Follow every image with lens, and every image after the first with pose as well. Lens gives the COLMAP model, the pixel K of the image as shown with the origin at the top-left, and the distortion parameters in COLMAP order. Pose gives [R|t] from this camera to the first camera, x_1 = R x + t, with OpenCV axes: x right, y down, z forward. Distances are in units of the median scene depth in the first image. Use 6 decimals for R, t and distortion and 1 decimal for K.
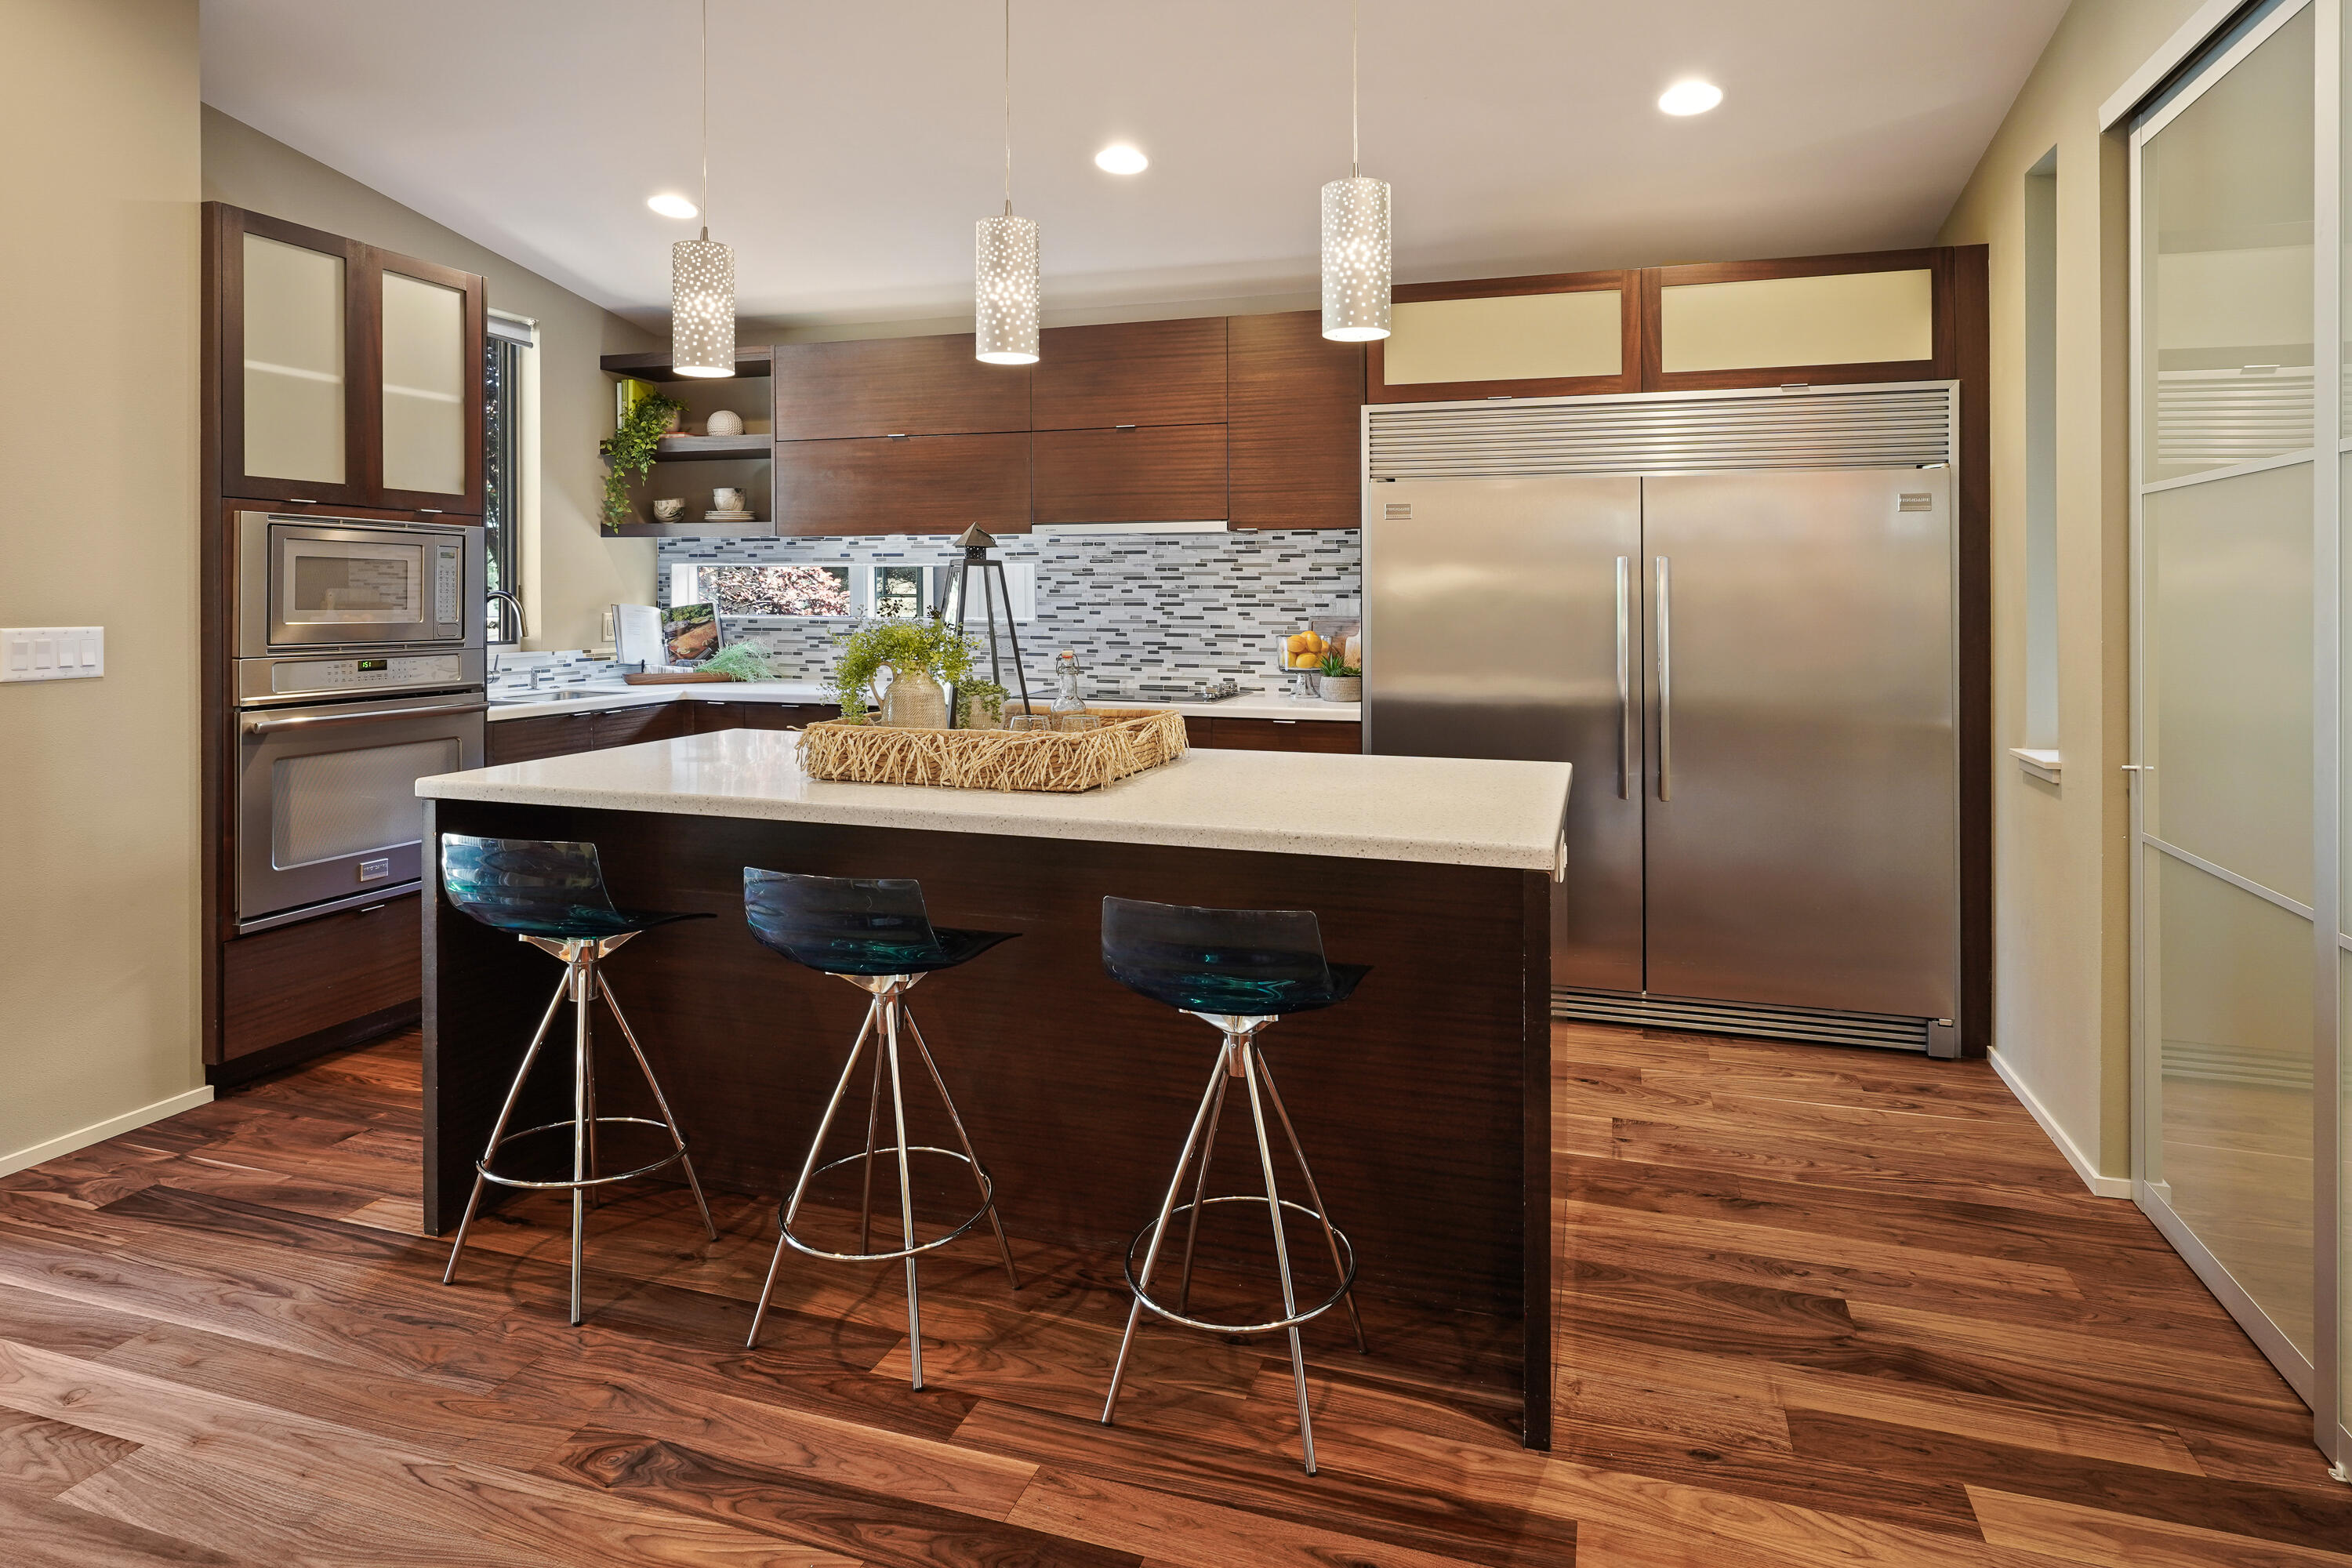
lens RADIAL K [[1344.6, 0, 1180.2], [0, 1344.6, 594.3], [0, 0, 1]] dist [0.001609, -0.000499]
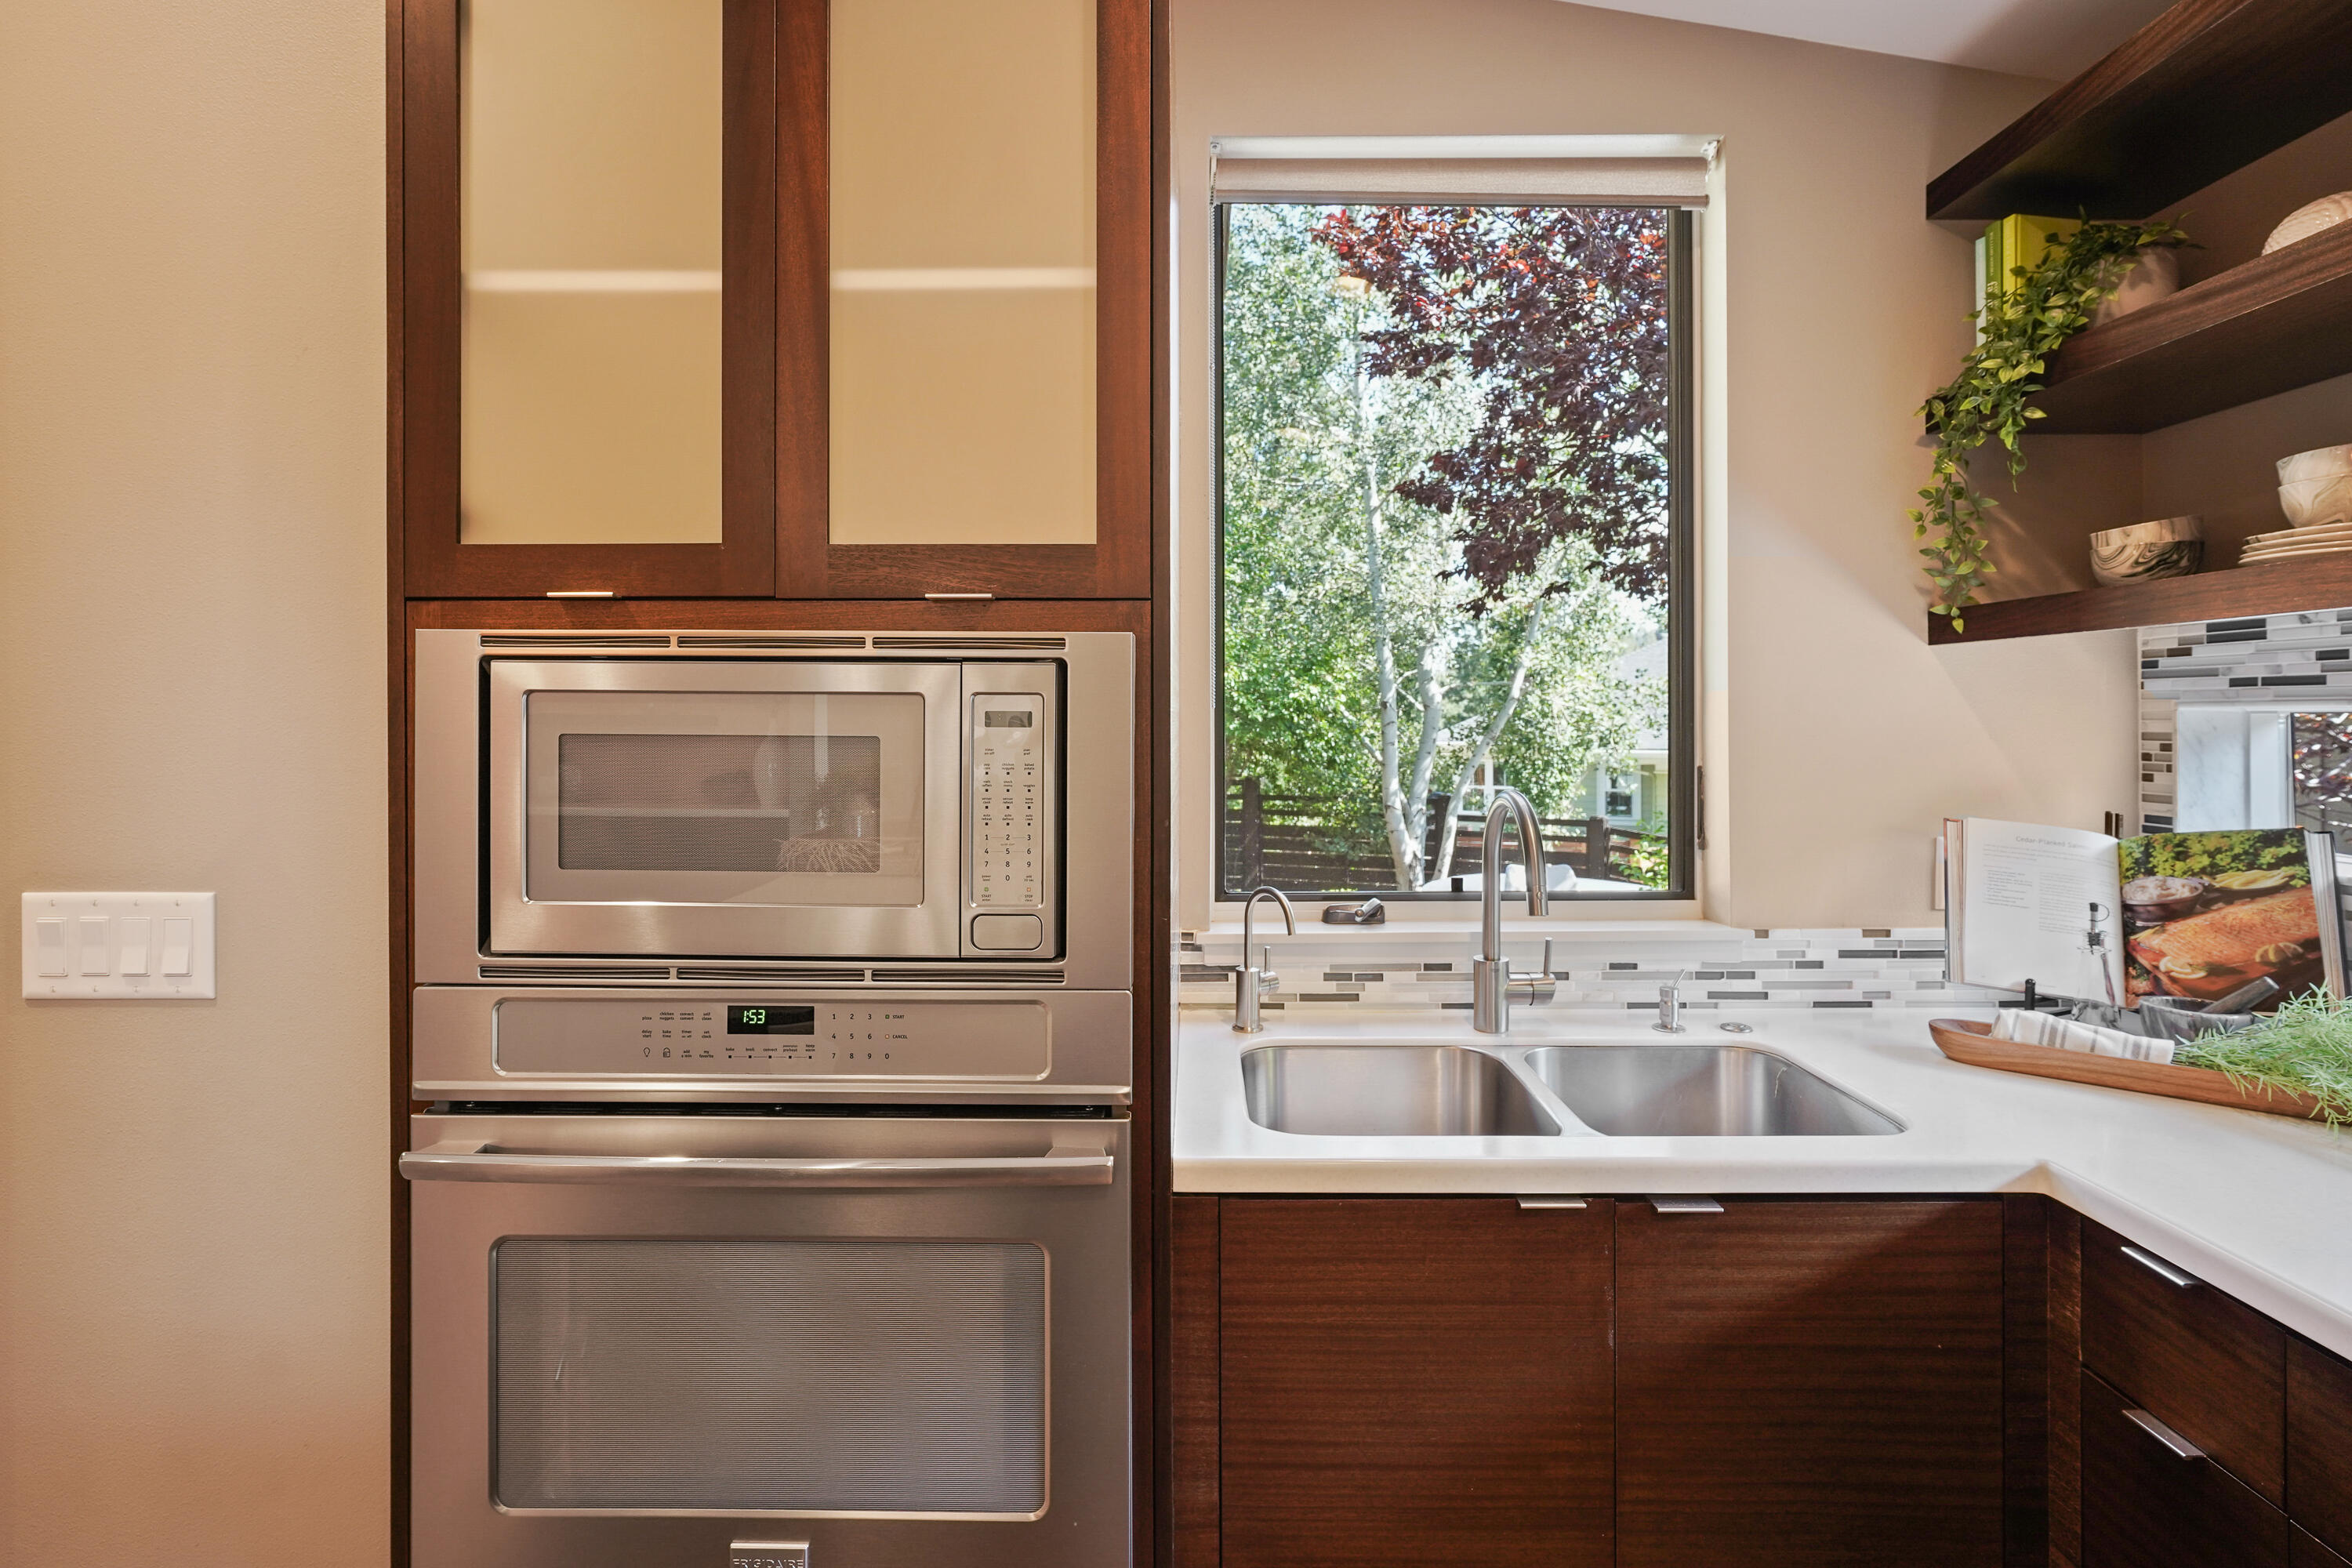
lens RADIAL K [[1142.7, 0, 1190.9], [0, 1142.7, 729.0], [0, 0, 1]] dist [-0.000699, 0.000125]
pose [[0.312443, 0.004576, -0.949925, -0.223863], [0.001916, 0.999983, 0.005447, -0.025009], [0.949935, -0.003522, 0.312429, 0.857800]]
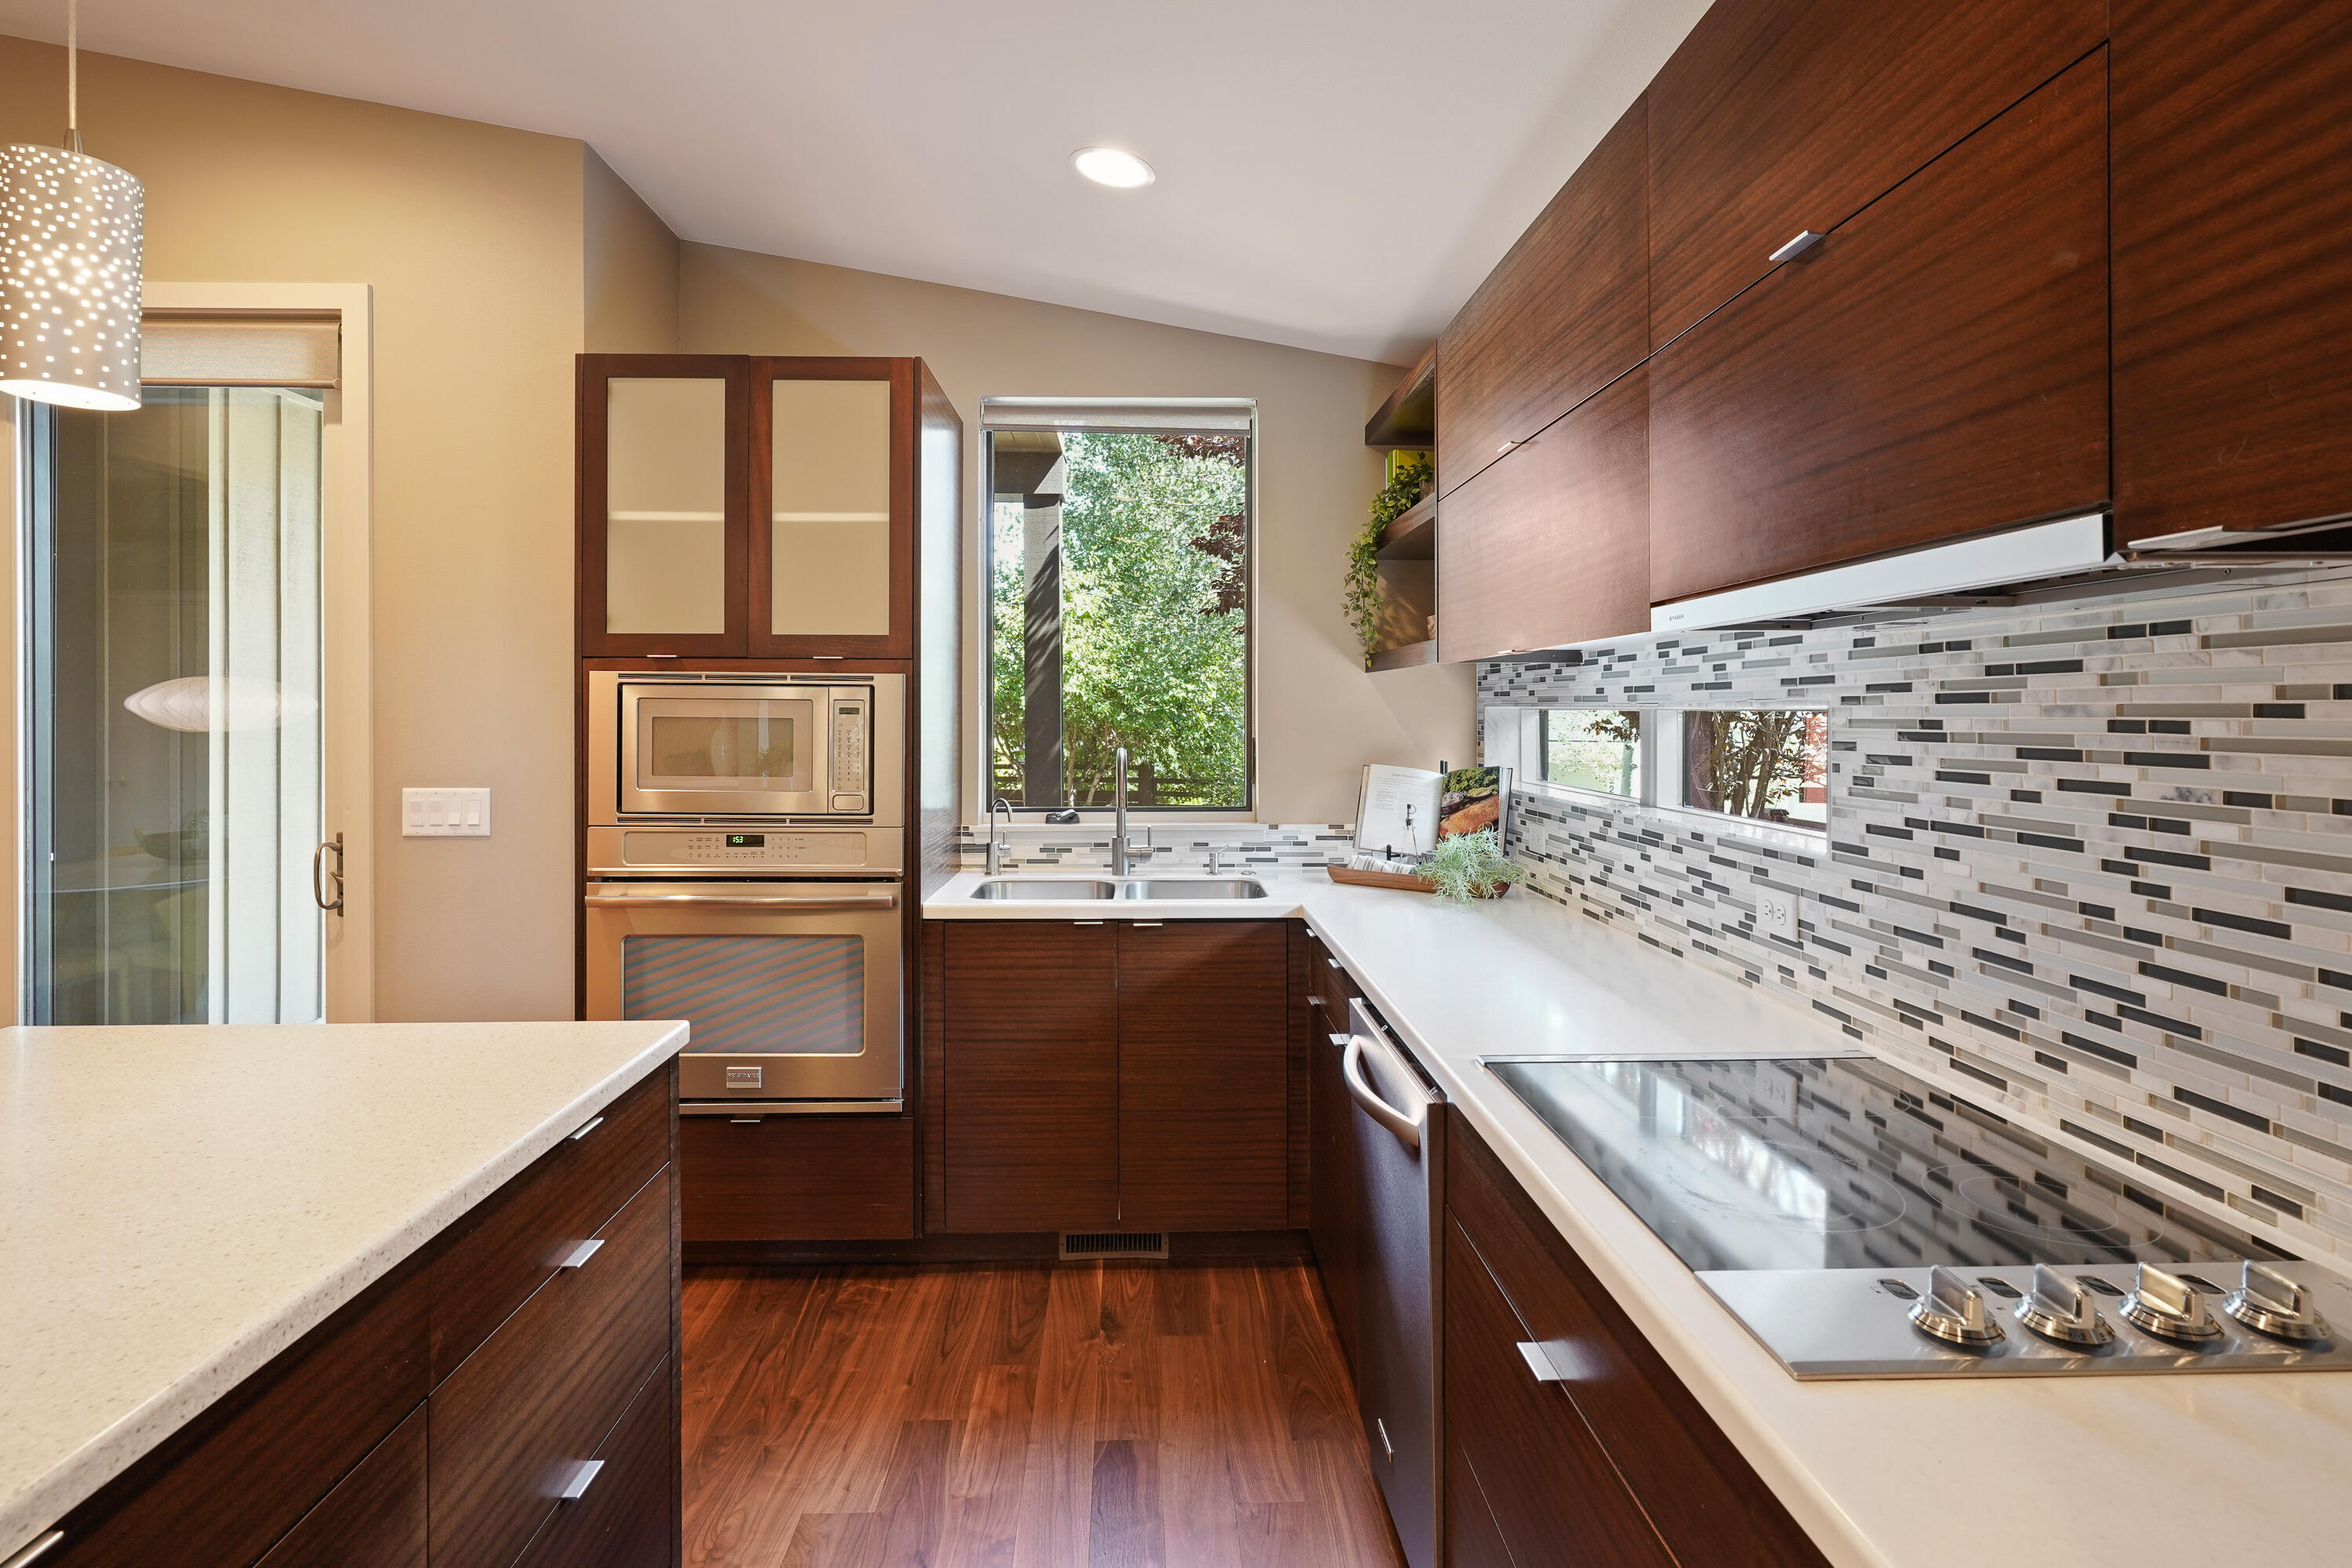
lens RADIAL K [[1160.5, 0, 1177.8], [0, 1160.5, 720.4], [0, 0, 1]] dist [0.001811, 0.000630]
pose [[0.343070, 0.004786, -0.939298, 0.164837], [-0.000883, 0.999988, 0.004772, -0.023996], [0.939310, -0.000807, 0.343070, 0.852104]]
